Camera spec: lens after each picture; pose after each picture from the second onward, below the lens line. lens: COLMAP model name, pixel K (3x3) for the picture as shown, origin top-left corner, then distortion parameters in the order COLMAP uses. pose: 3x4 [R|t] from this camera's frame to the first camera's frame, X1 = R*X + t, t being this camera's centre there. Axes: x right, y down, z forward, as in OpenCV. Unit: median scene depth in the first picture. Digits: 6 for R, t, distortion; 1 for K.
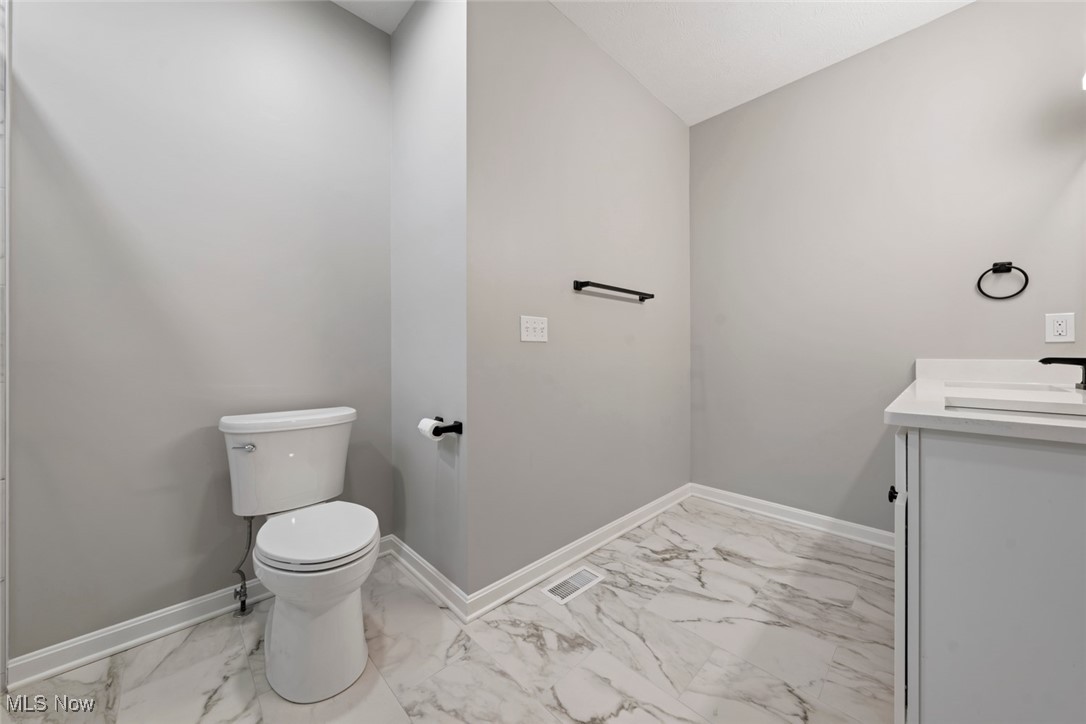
lens RADIAL K [[392.9, 0, 547.1], [0, 392.9, 357.1], [0, 0, 1]] dist [0.006540, 0.000245]
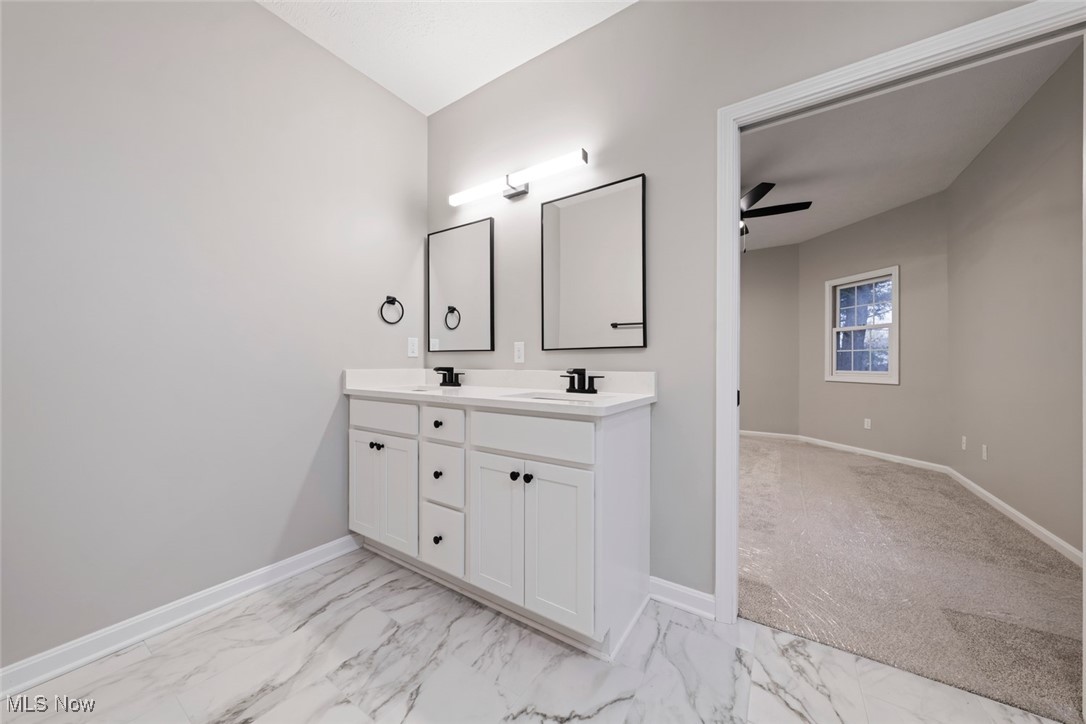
lens RADIAL K [[374.4, 0, 547.0], [0, 374.4, 362.1], [0, 0, 1]] dist [0.005786, -0.000043]
pose [[-0.220155, 0.008381, 0.975429, -0.203253], [0.001425, 0.999965, -0.008270, -0.005037], [-0.975464, -0.000430, -0.220159, 0.768988]]
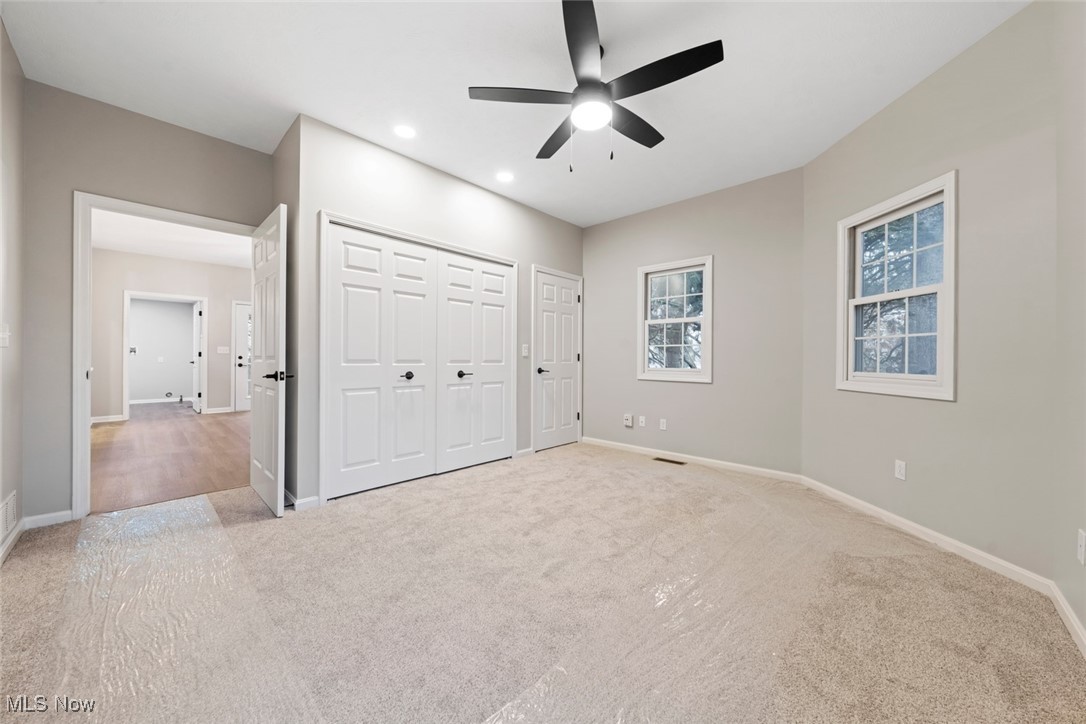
lens RADIAL K [[392.9, 0, 546.1], [0, 392.9, 360.7], [0, 0, 1]] dist [0.006540, 0.000245]
pose [[-0.038230, 0.000350, 0.999269, 0.358991], [0.000575, 1.000000, -0.000329, -0.011611], [-0.999269, 0.000562, -0.038230, -0.478088]]
